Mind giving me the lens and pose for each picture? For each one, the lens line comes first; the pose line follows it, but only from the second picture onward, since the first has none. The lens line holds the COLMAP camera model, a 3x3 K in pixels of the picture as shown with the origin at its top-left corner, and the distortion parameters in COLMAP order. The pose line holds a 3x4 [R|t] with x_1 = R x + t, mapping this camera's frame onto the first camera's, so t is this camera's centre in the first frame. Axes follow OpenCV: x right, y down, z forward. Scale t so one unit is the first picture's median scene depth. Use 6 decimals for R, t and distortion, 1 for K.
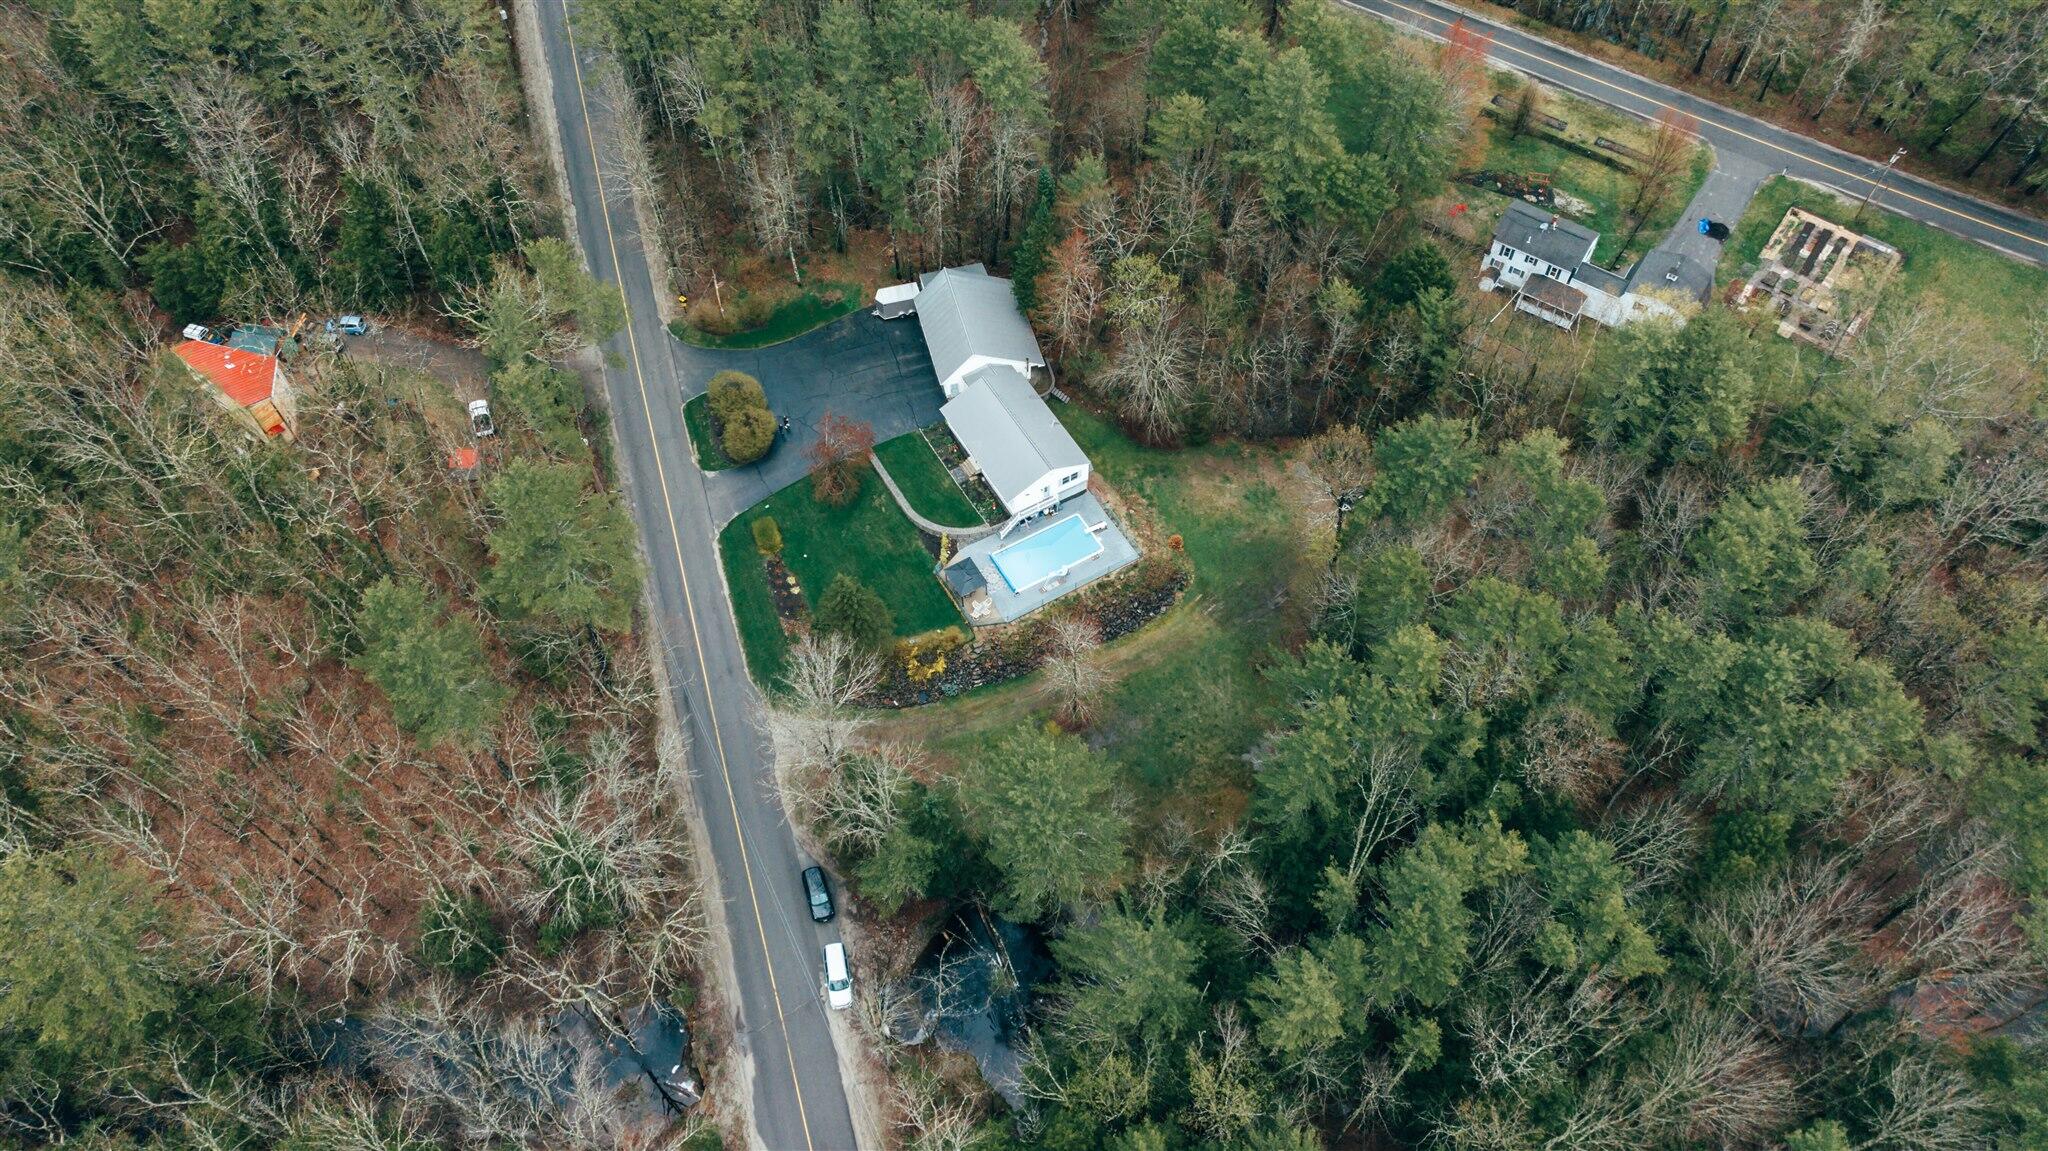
lens RADIAL K [[1435.9, 0, 1024.0], [0, 1435.9, 575.5], [0, 0, 1]] dist [-0.016261, 0.002307]
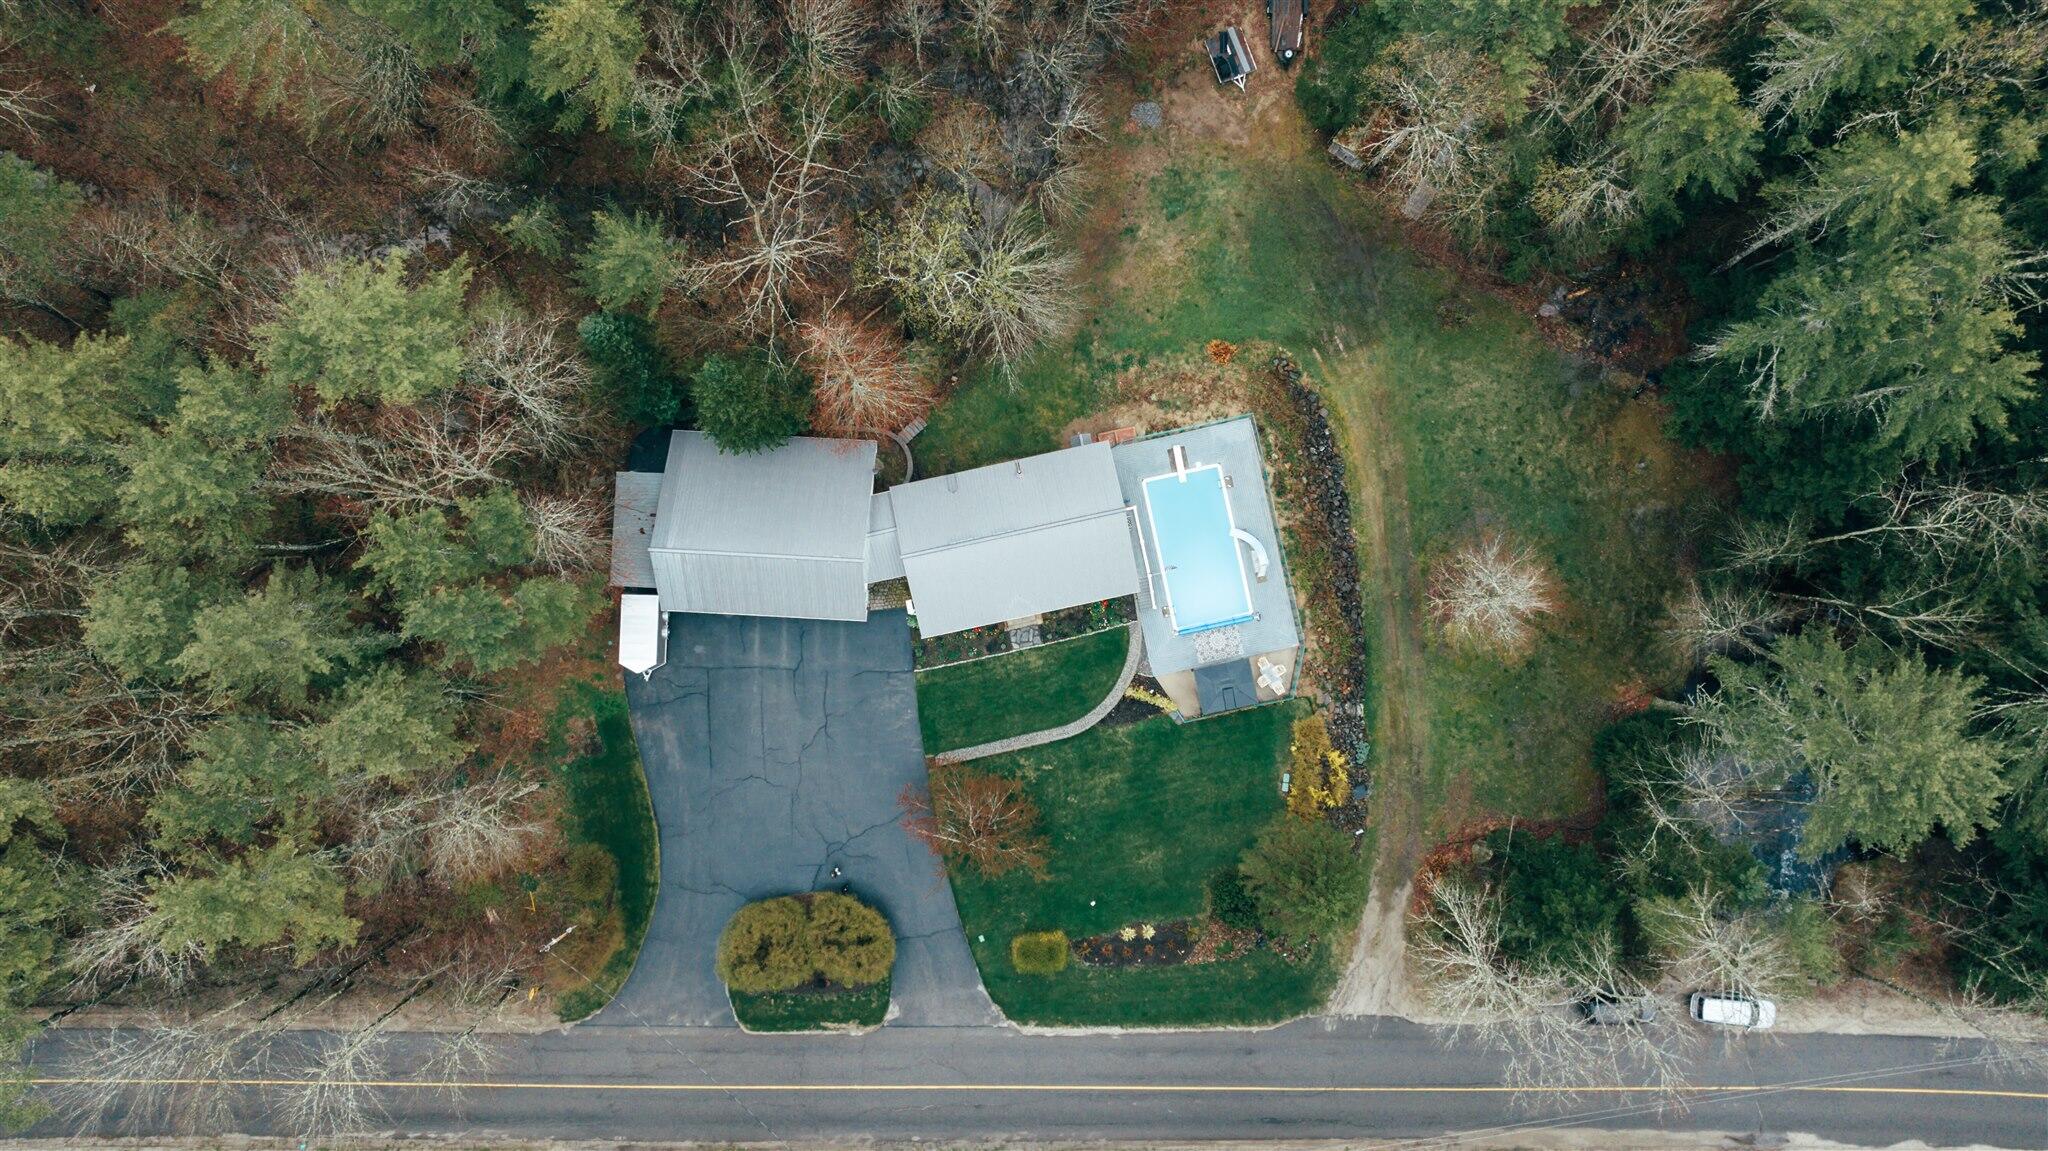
lens RADIAL K [[1435.9, 0, 1024.0], [0, 1435.9, 575.5], [0, 0, 1]] dist [-0.016261, 0.002307]
pose [[0.309194, -0.950838, 0.017533, -0.031171], [0.792987, 0.267953, 0.547149, -0.429111], [-0.524948, -0.155272, 0.836851, 0.486128]]
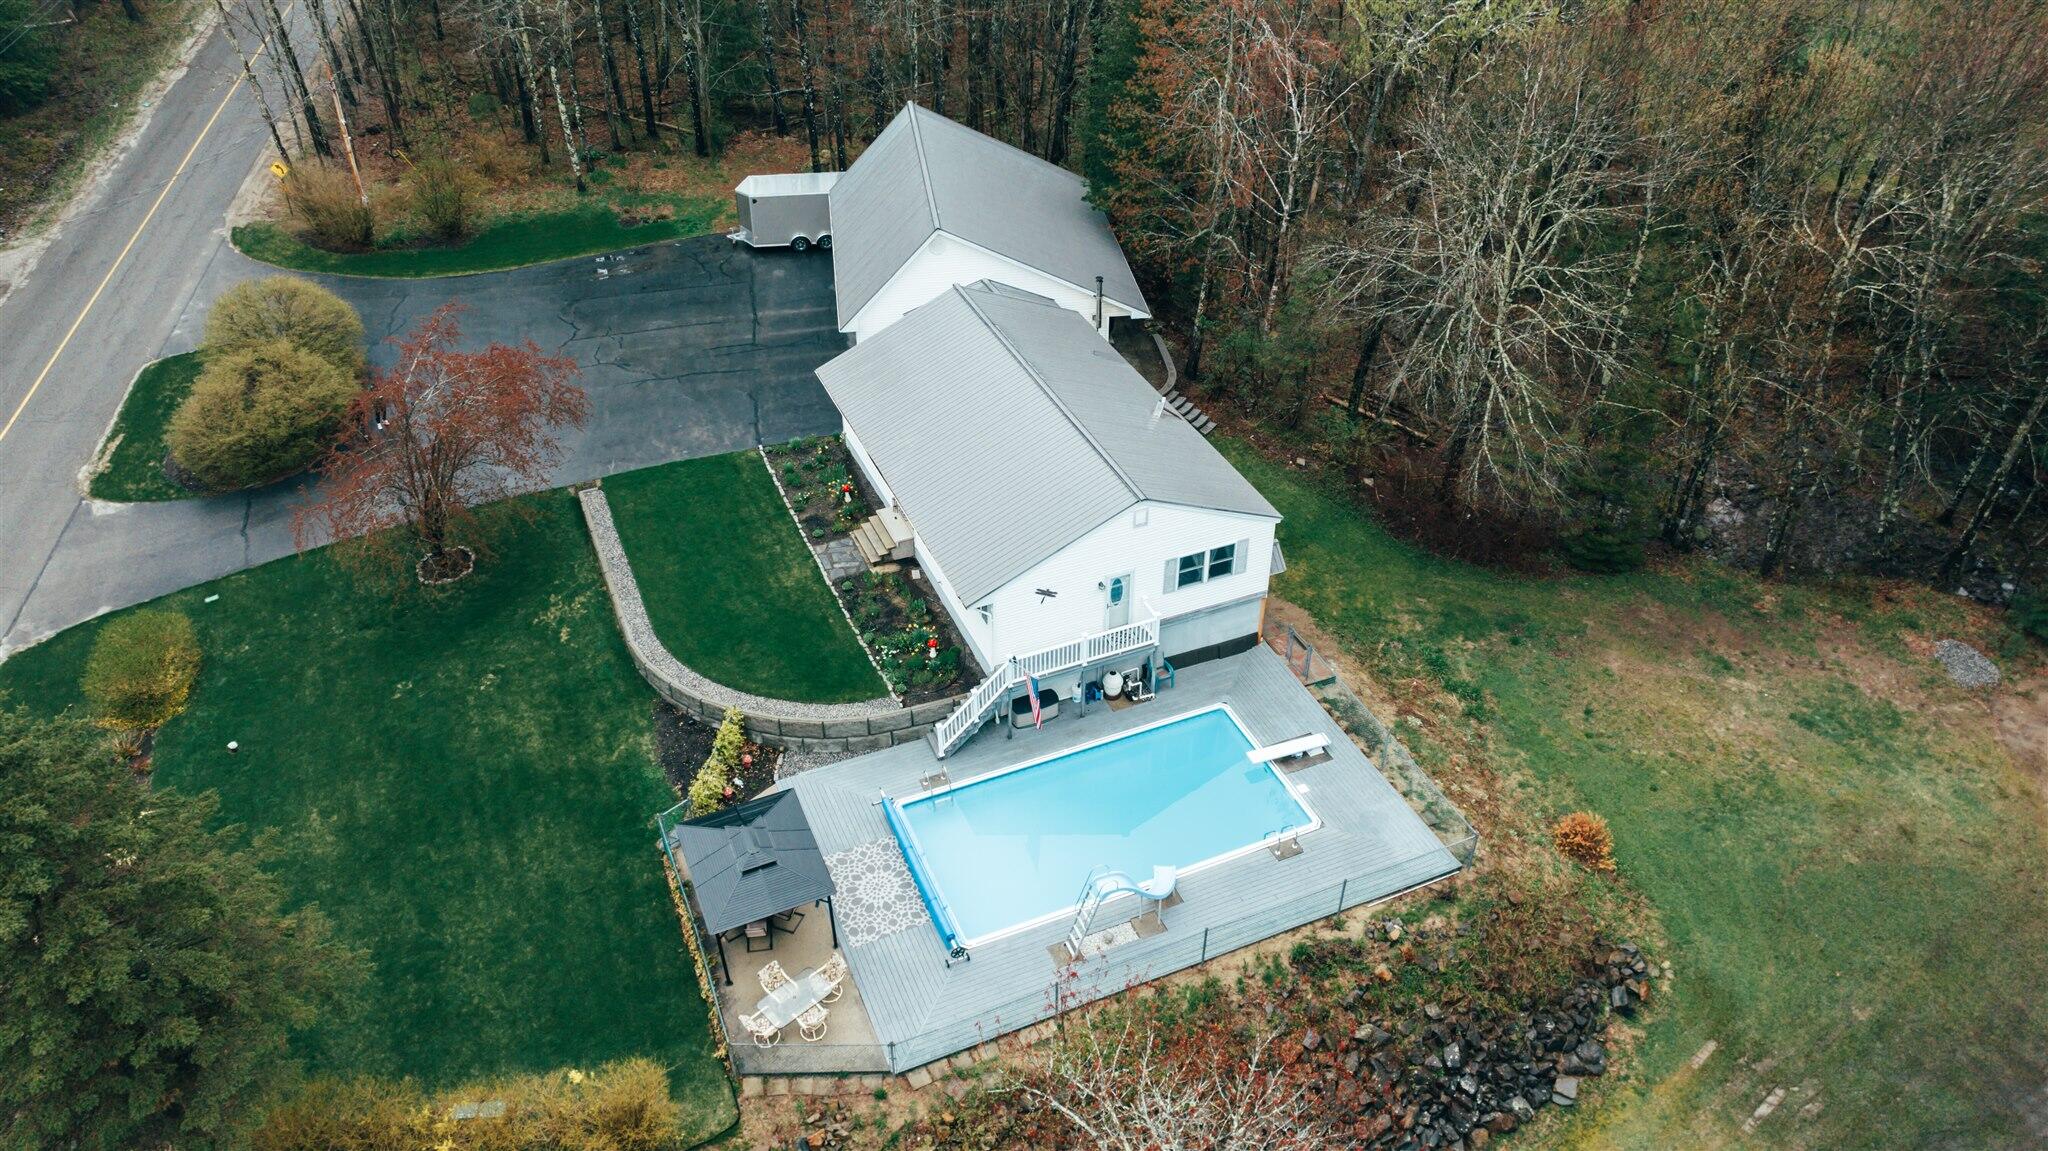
lens RADIAL K [[1435.9, 0, 1024.0], [0, 1435.9, 575.5], [0, 0, 1]] dist [-0.016261, 0.002307]
pose [[0.992384, 0.074039, -0.098453, 0.024330], [-0.102002, 0.941994, -0.319755, 0.027691], [0.069067, 0.327362, 0.942371, 0.728091]]
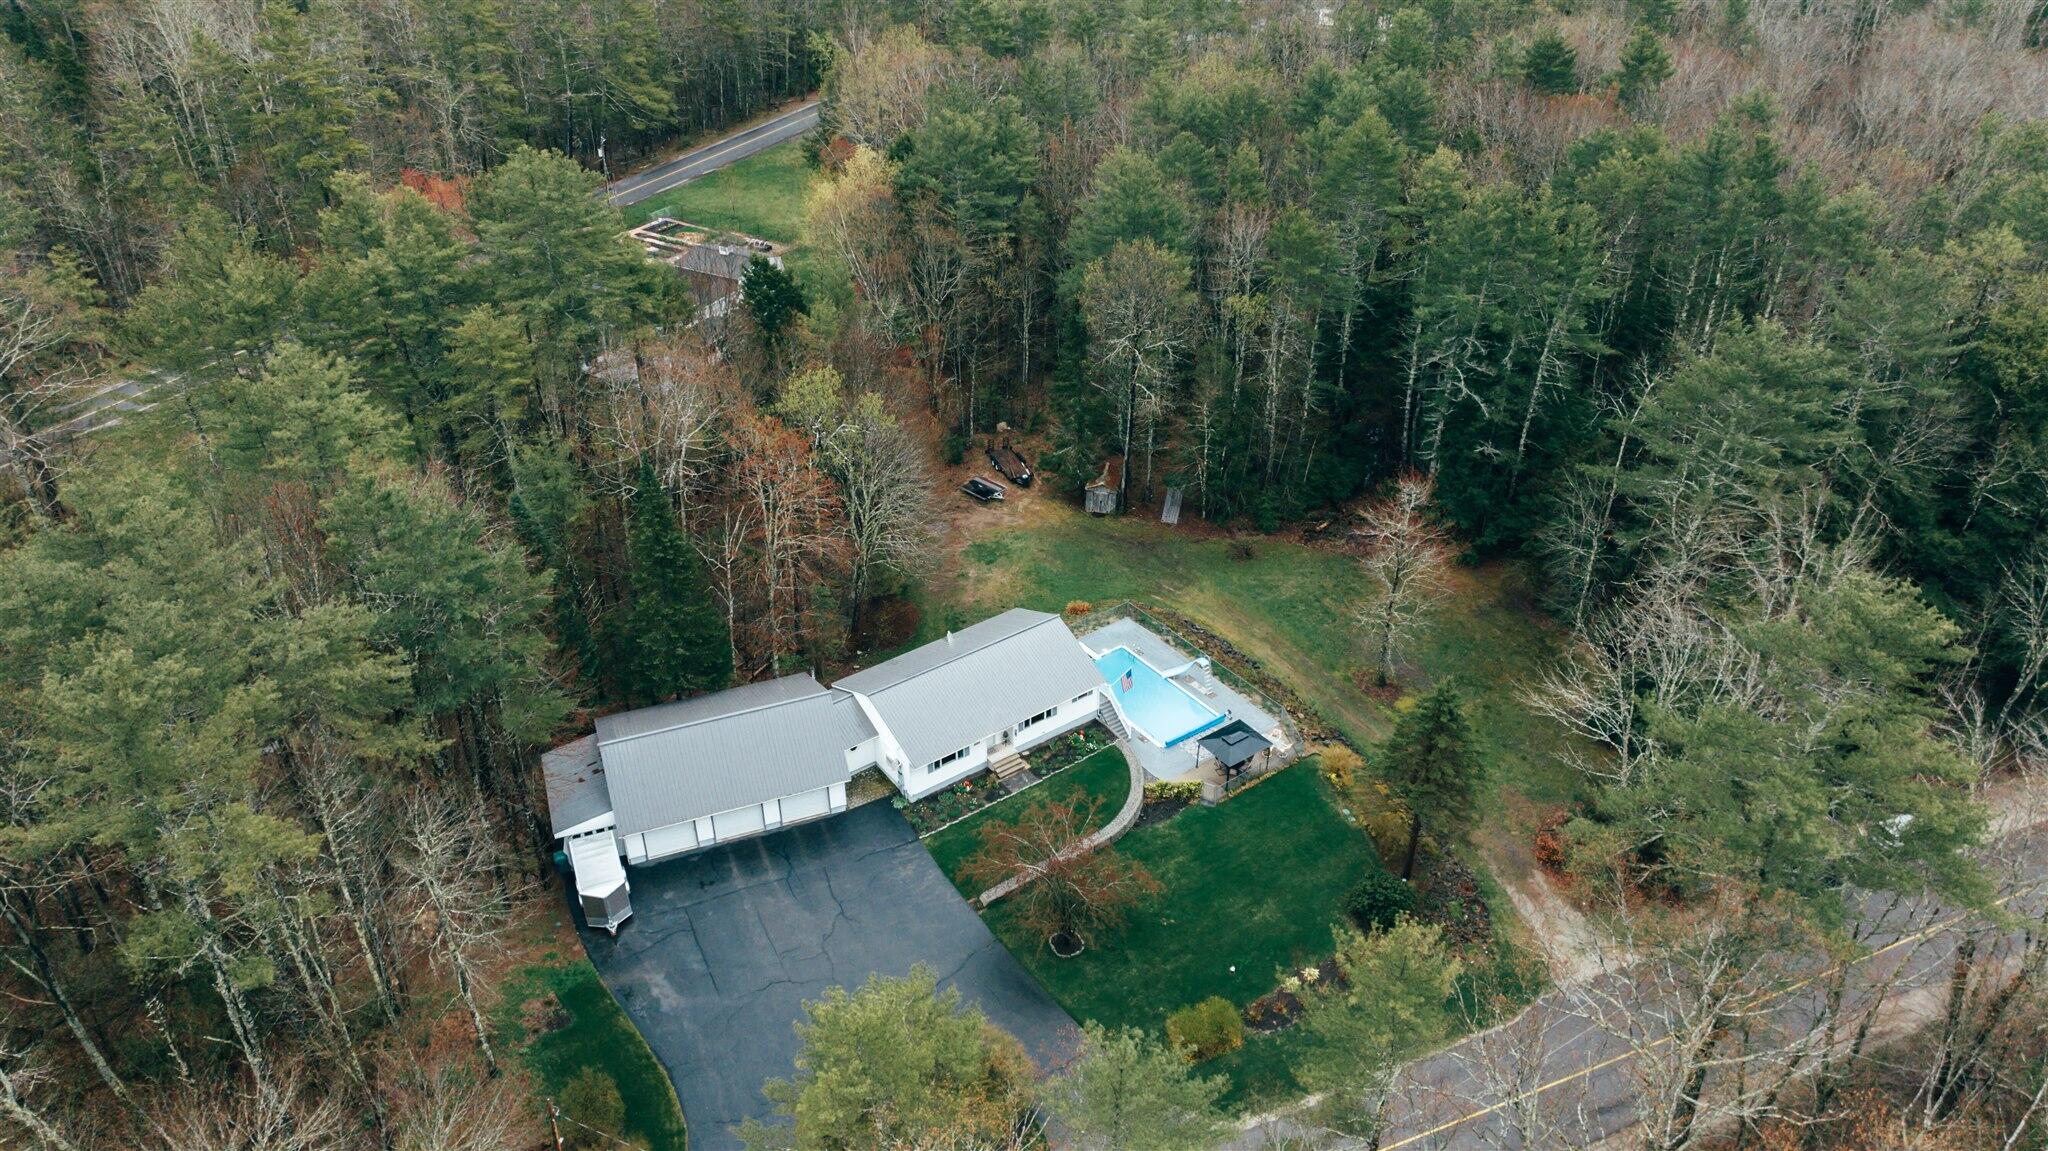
lens RADIAL K [[1435.9, 0, 1024.0], [0, 1435.9, 575.5], [0, 0, 1]] dist [-0.016261, 0.002307]
pose [[-0.103285, -0.538523, 0.836257, -0.493969], [0.825497, 0.422611, 0.374104, -0.326020], [-0.554875, 0.728967, 0.400900, 0.718407]]
